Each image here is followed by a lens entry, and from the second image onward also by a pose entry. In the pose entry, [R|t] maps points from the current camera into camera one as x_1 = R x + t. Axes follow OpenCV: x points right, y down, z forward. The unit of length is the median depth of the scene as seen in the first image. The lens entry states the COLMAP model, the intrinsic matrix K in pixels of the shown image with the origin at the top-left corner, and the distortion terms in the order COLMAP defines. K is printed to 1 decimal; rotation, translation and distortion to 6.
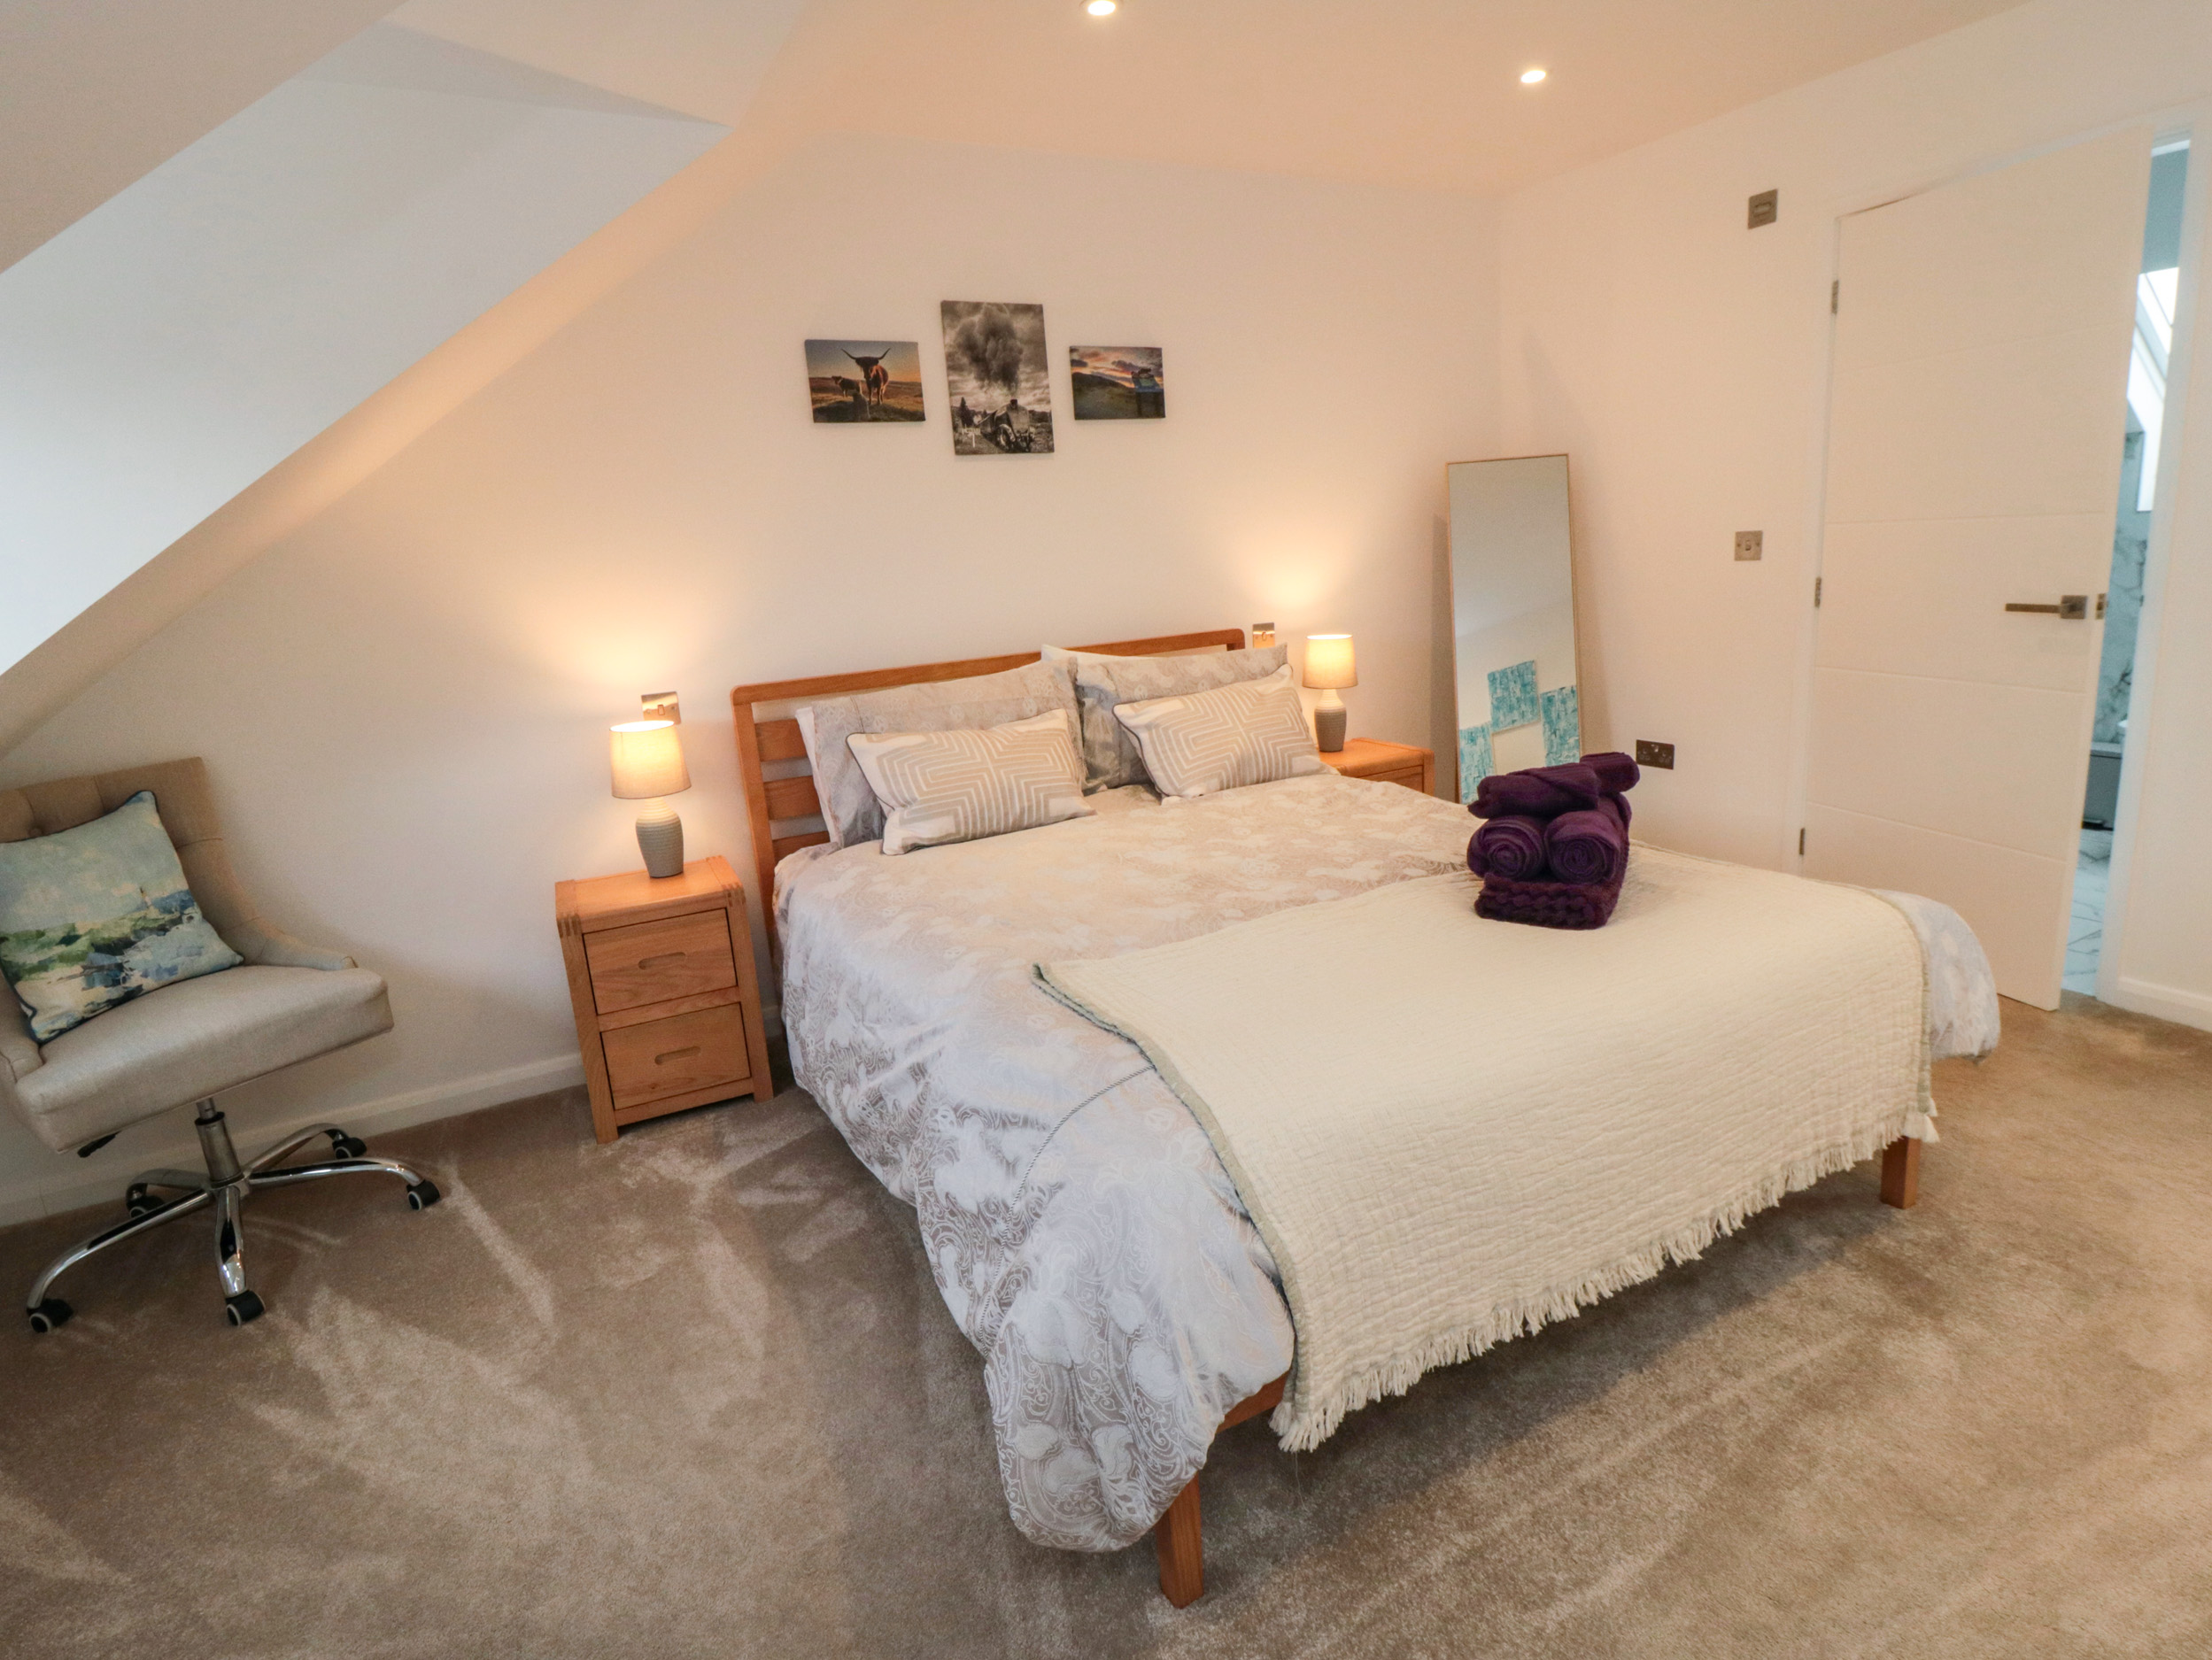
lens RADIAL K [[1273.8, 0, 1106.0], [0, 1273.8, 830.0], [0, 0, 1]] dist [0.004159, -0.018989]
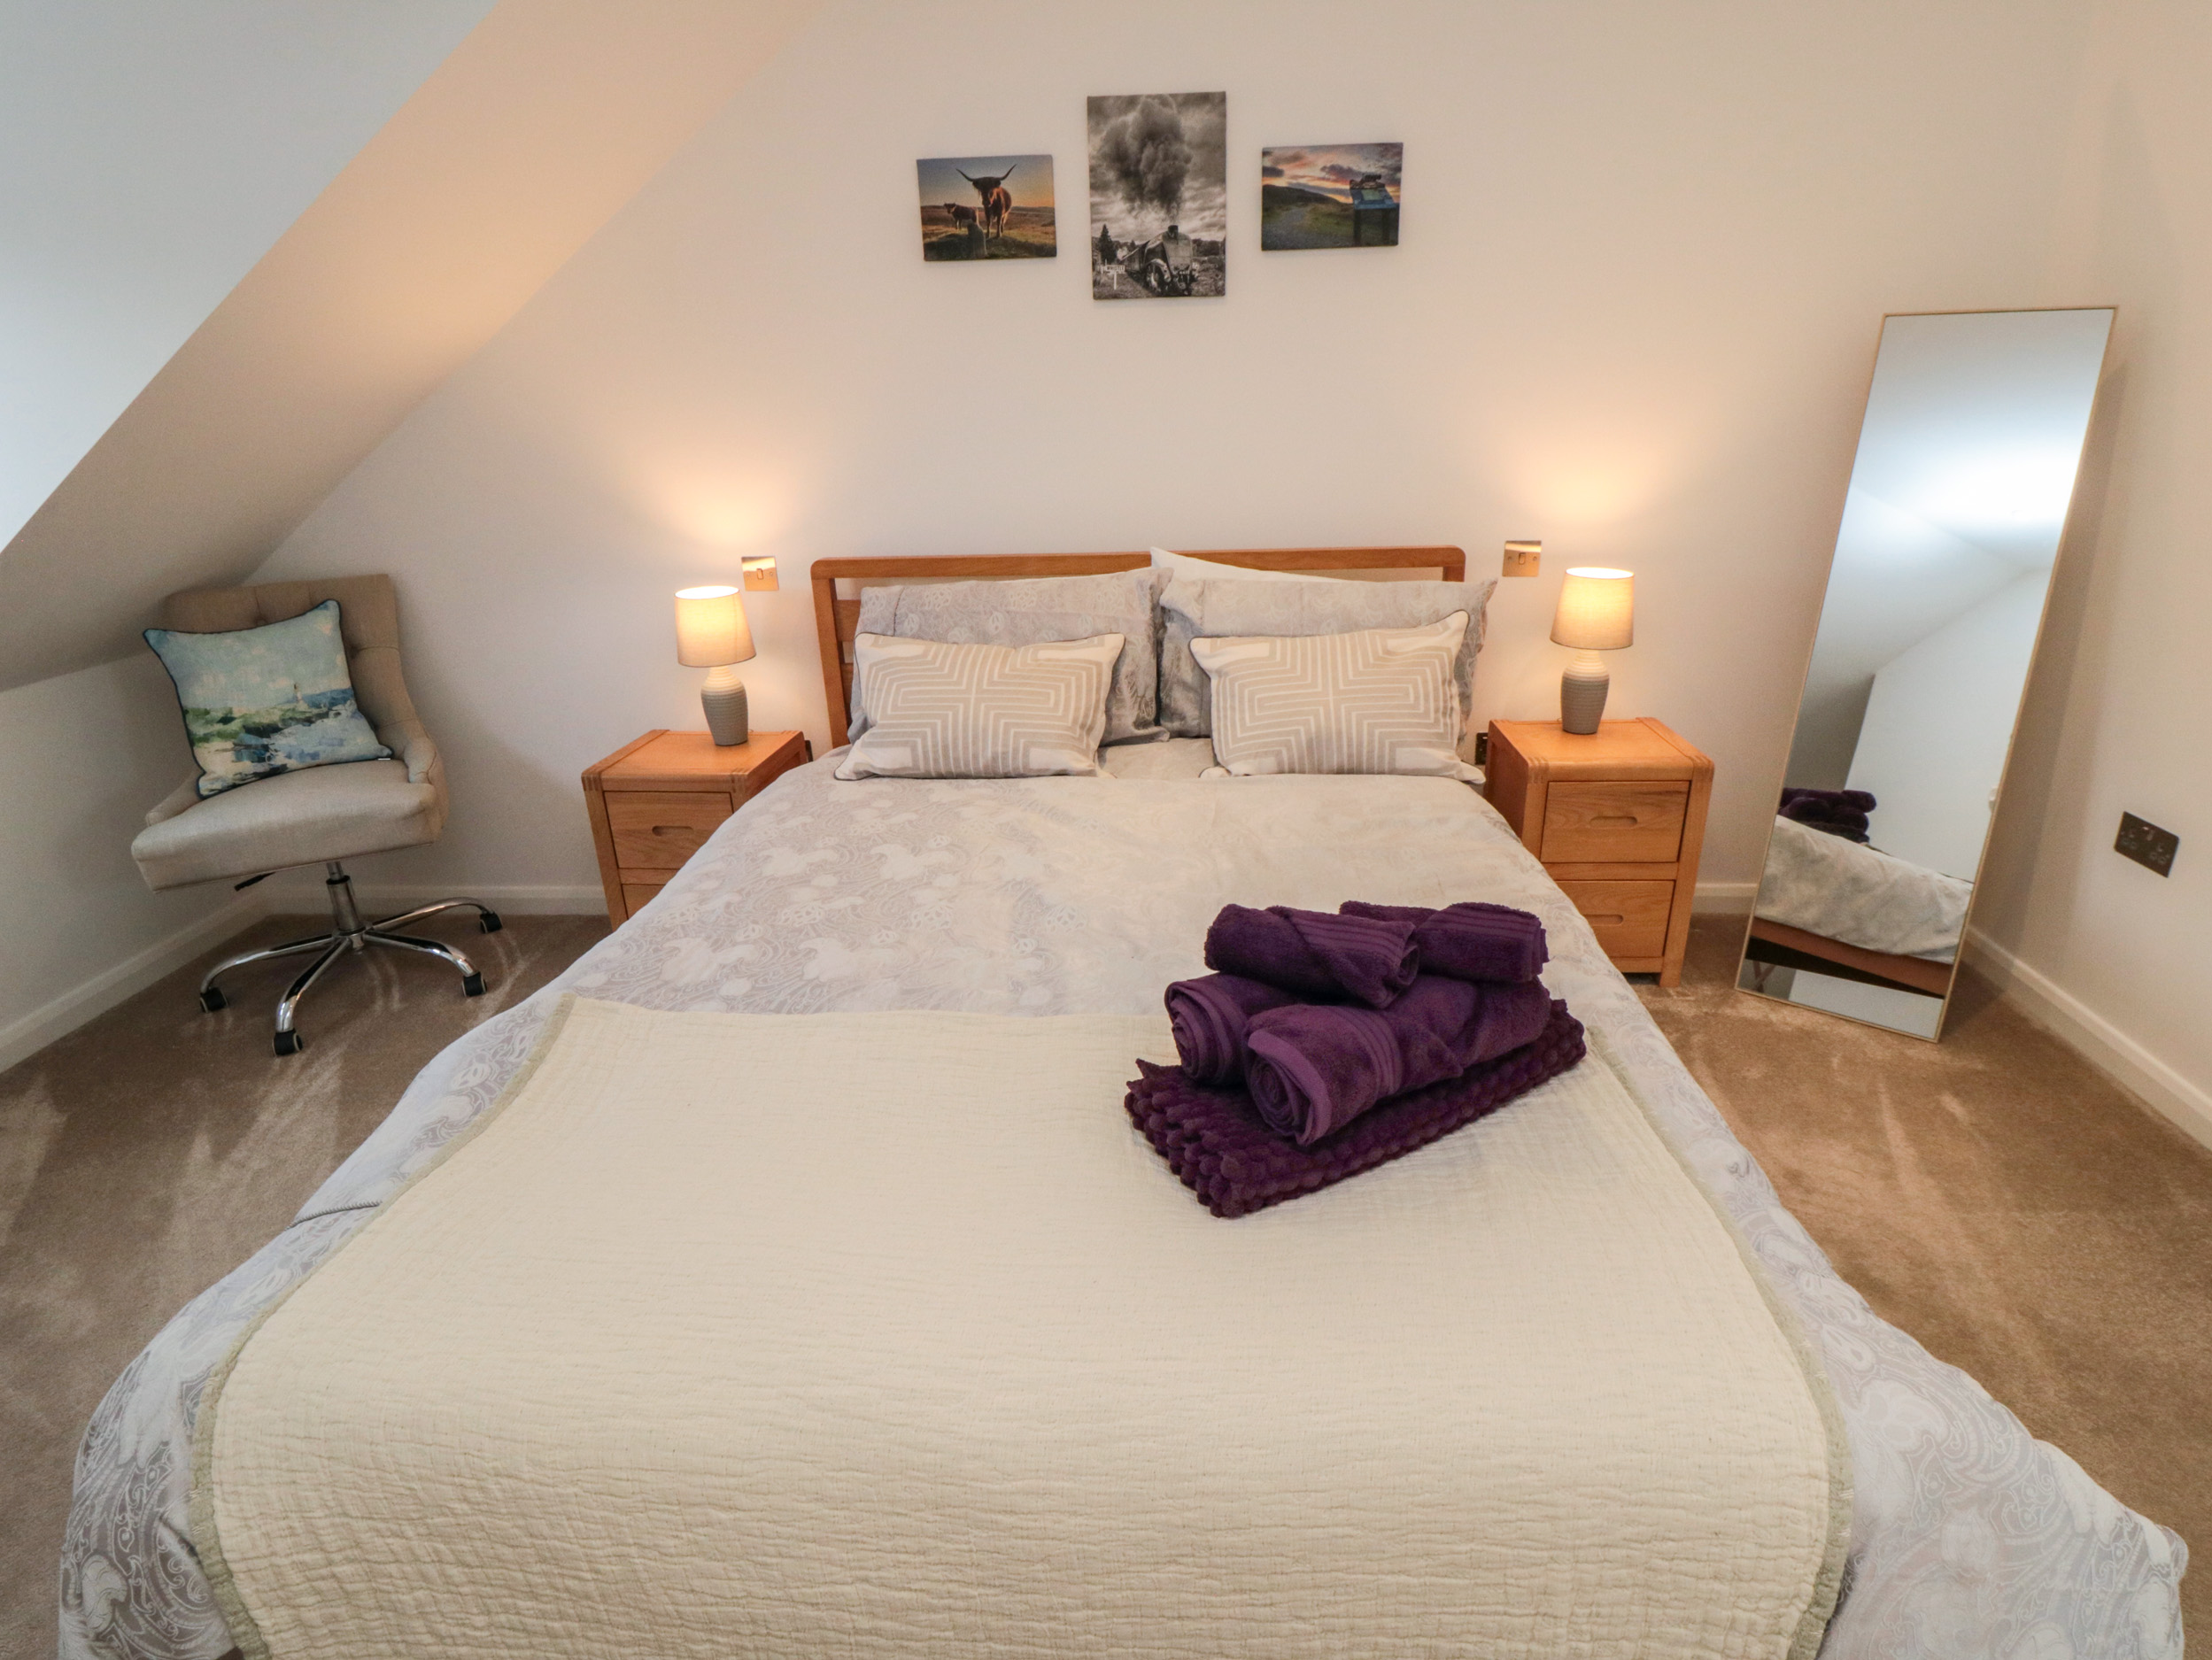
lens RADIAL K [[1211.8, 0, 1106.0], [0, 1211.8, 830.0], [0, 0, 1]] dist [-0.004964, -0.001465]
pose [[0.831977, 0.236078, -0.502078, 0.372758], [-0.149358, 0.966848, 0.207119, -0.131976], [0.534329, -0.097329, 0.839655, 0.330189]]
